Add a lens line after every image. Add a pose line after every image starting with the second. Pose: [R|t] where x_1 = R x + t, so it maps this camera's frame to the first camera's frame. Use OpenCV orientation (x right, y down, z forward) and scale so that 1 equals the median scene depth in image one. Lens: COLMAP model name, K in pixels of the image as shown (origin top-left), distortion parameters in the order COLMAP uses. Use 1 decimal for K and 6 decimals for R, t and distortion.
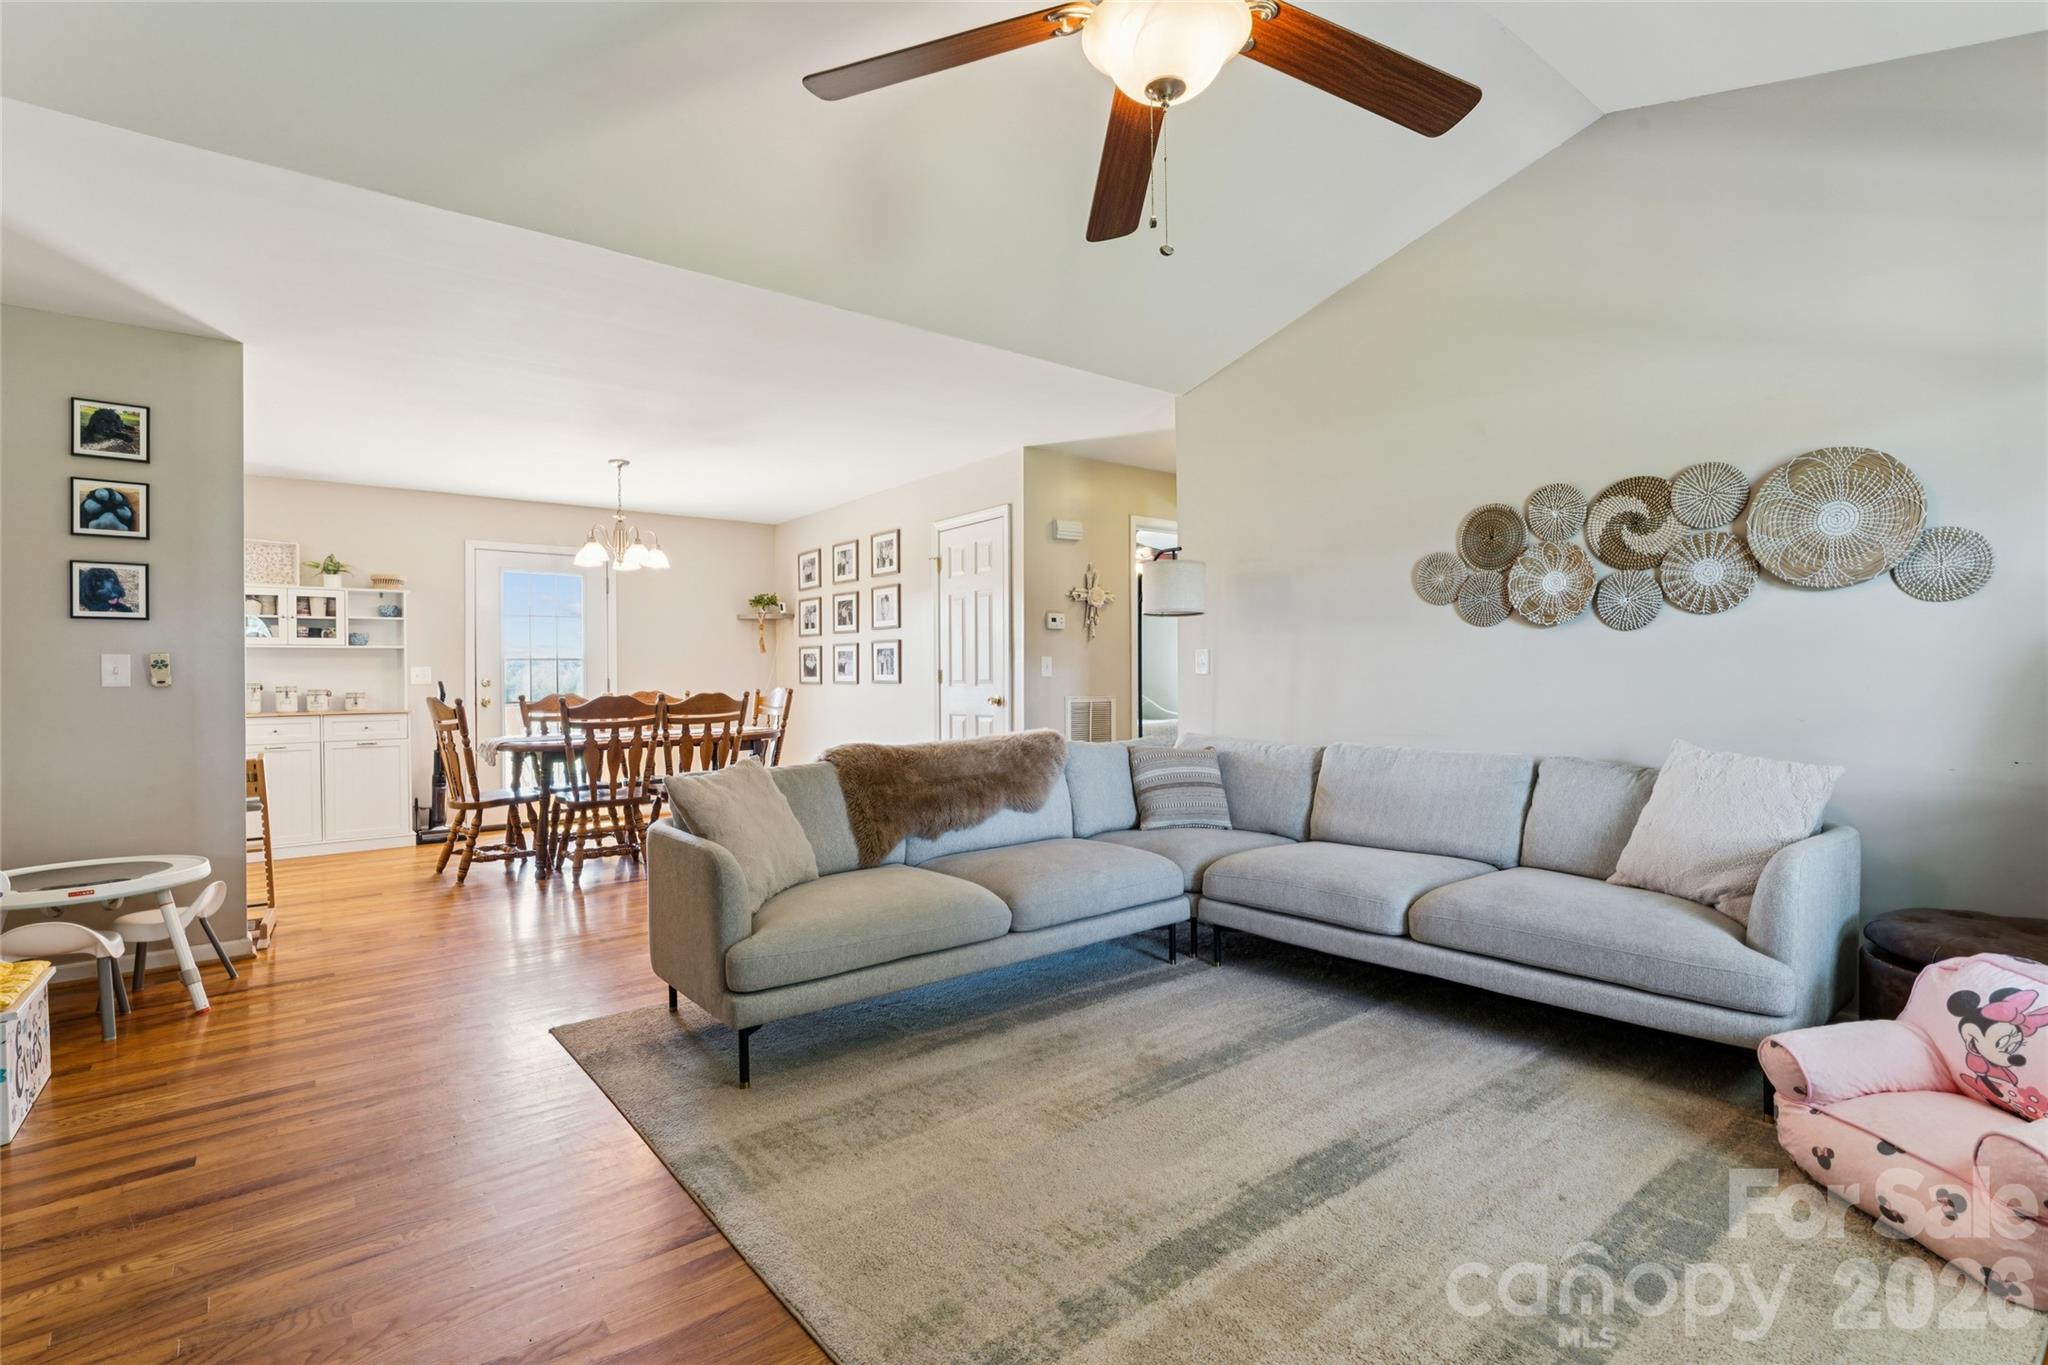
lens RADIAL K [[956.4, 0, 1023.2], [0, 956.4, 678.4], [0, 0, 1]] dist [-0.000430, -0.000011]
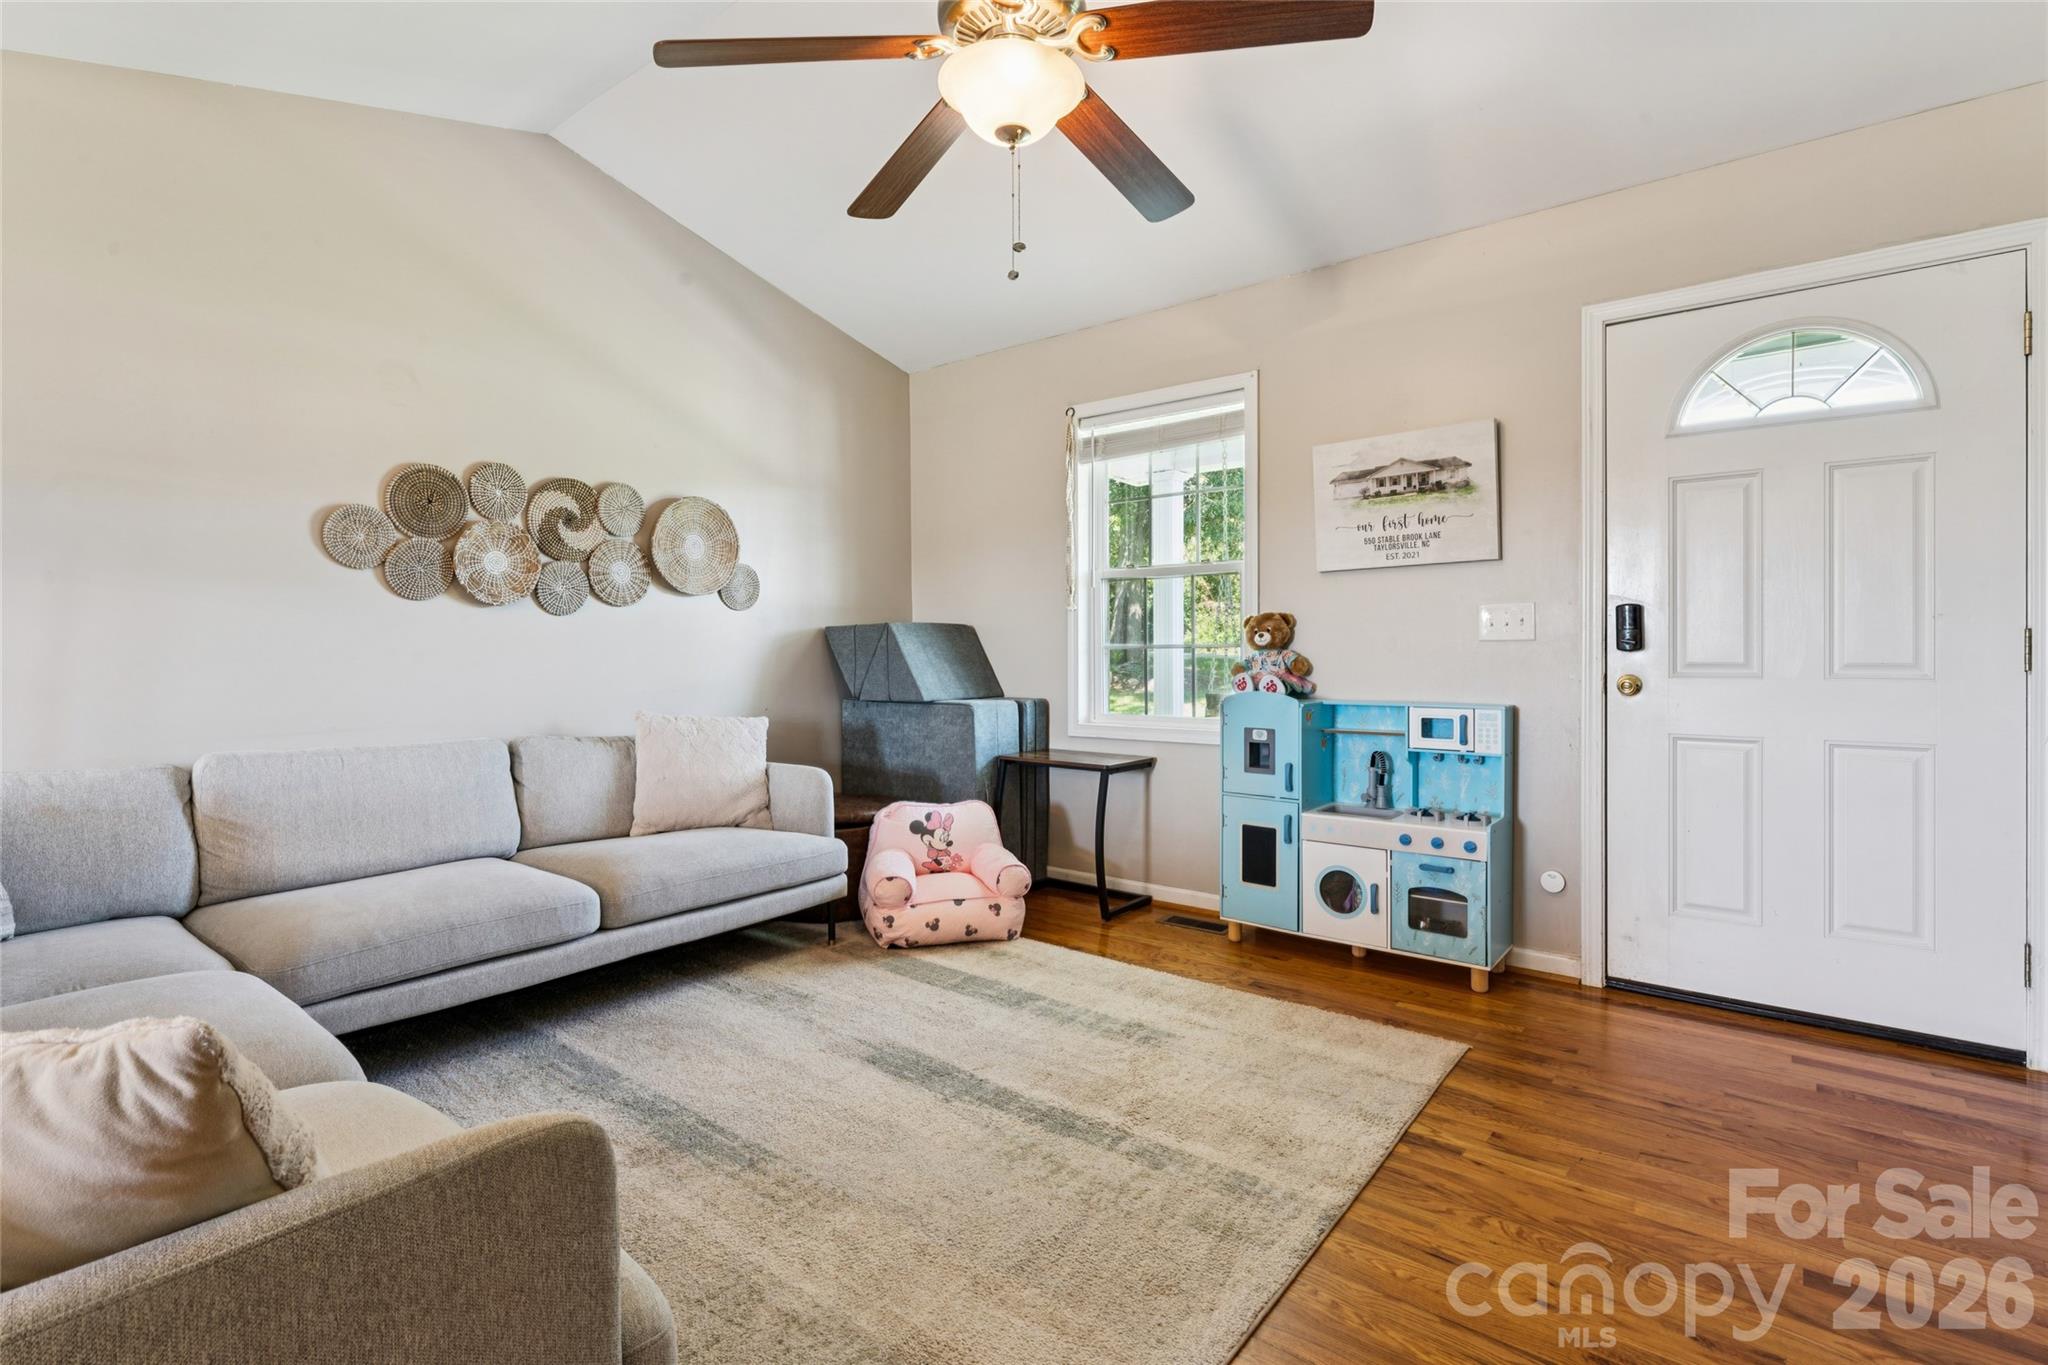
lens RADIAL K [[956.4, 0, 1033.4], [0, 956.4, 666.1], [0, 0, 1]] dist [-0.000430, -0.000011]
pose [[-0.221556, 0.001276, 0.975147, -0.322297], [0.008758, 0.999961, 0.000681, 0.006675], [-0.975108, 0.008691, -0.221559, 0.414295]]
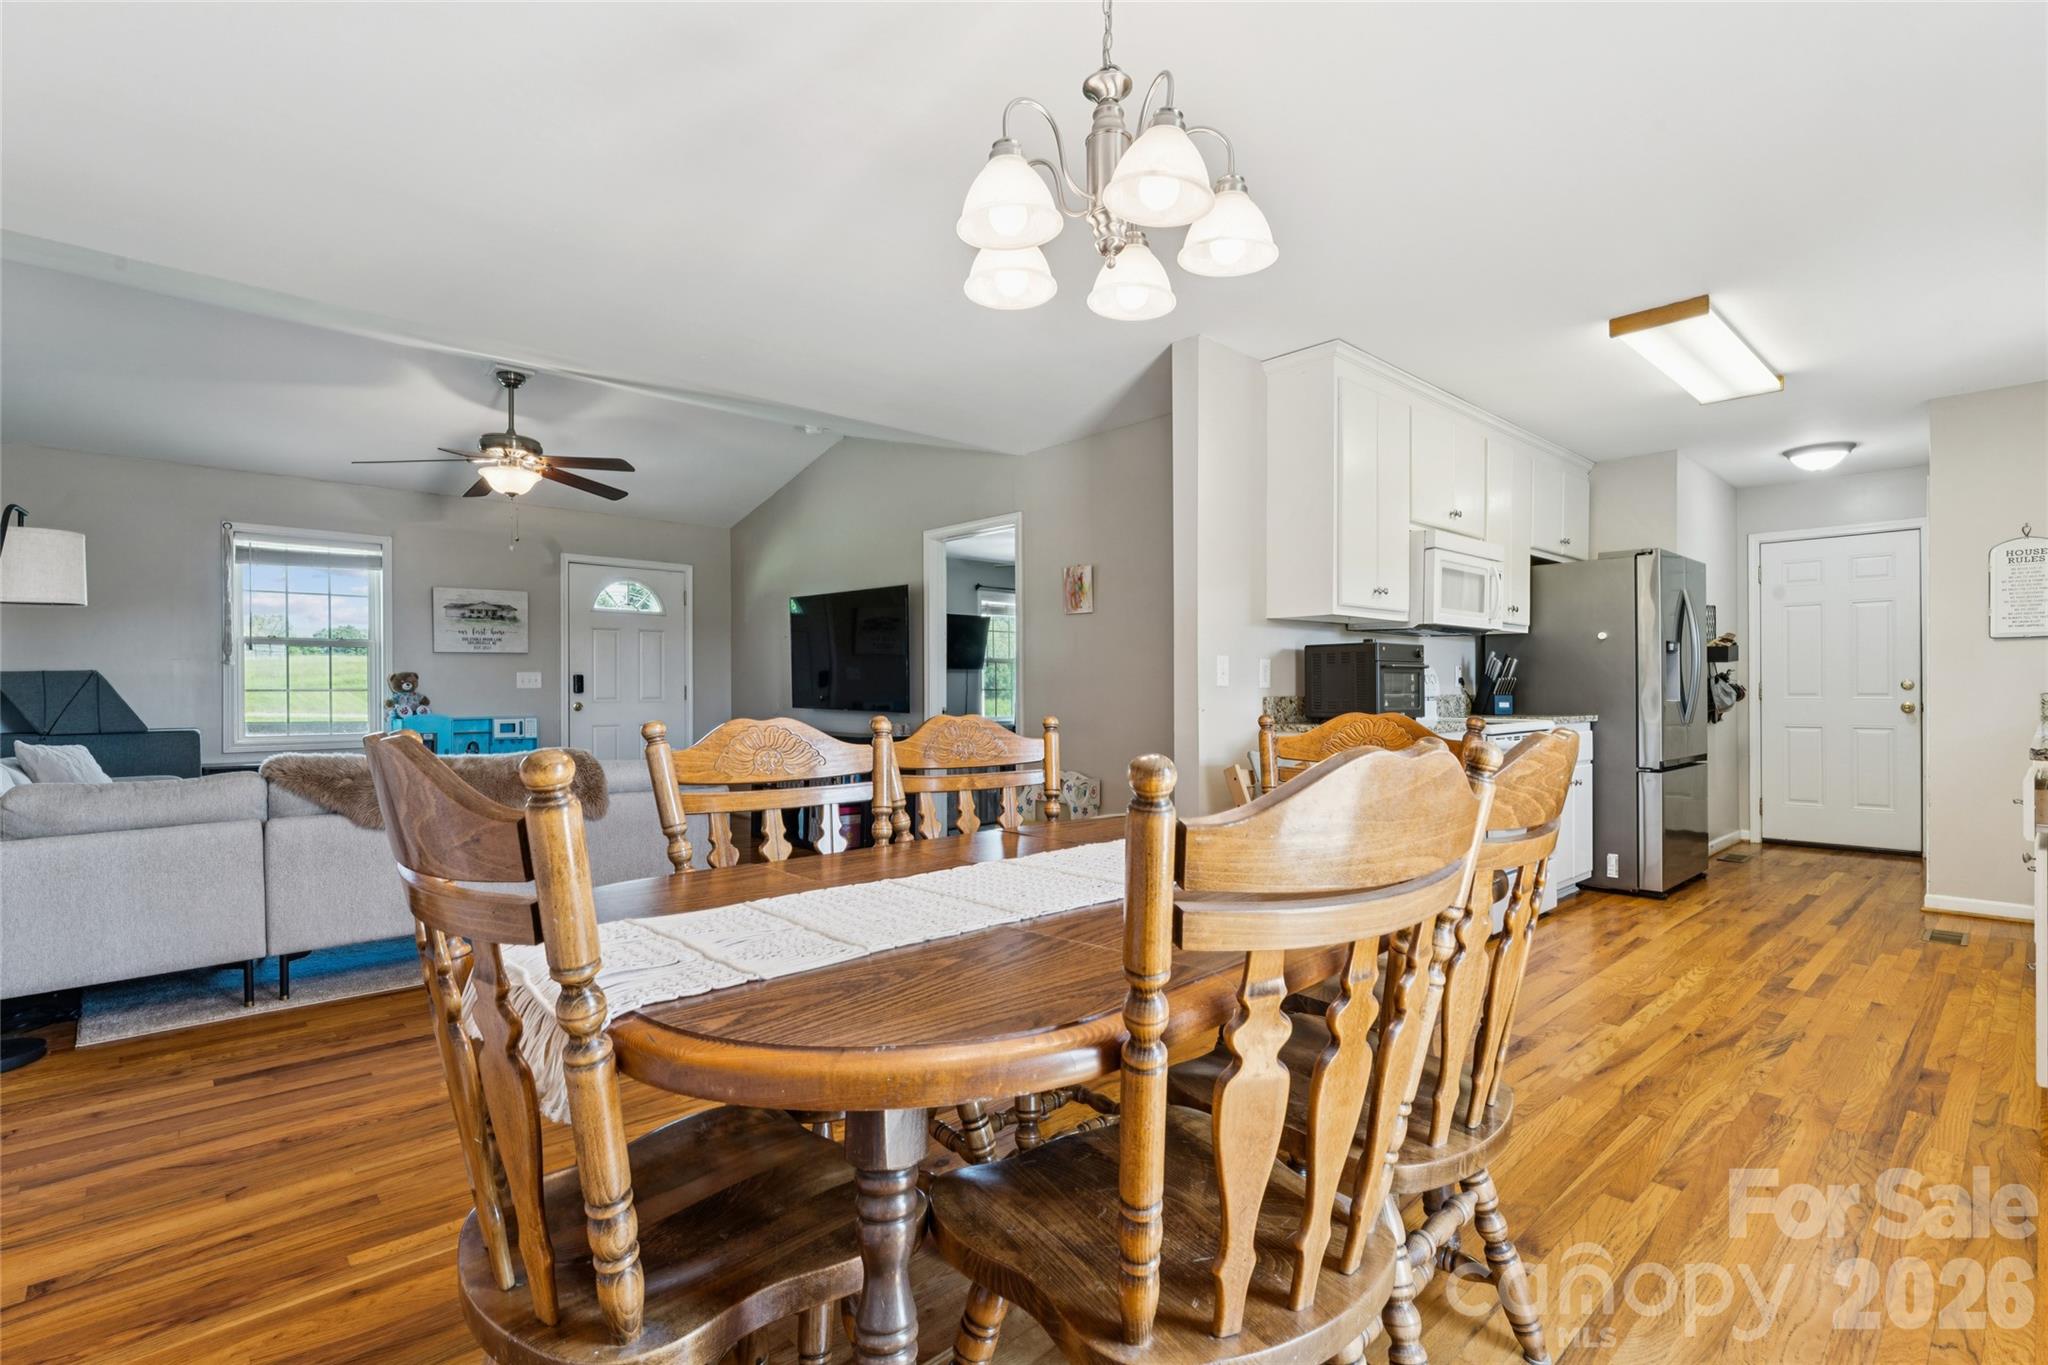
lens RADIAL K [[956.4, 0, 1037.0], [0, 956.4, 690.3], [0, 0, 1]] dist [-0.000430, -0.000011]
pose [[-0.996863, 0.016711, -0.077360, -0.425627], [0.016614, 0.999860, 0.001903, 0.005633], [0.077381, 0.000612, -0.997001, 1.443038]]
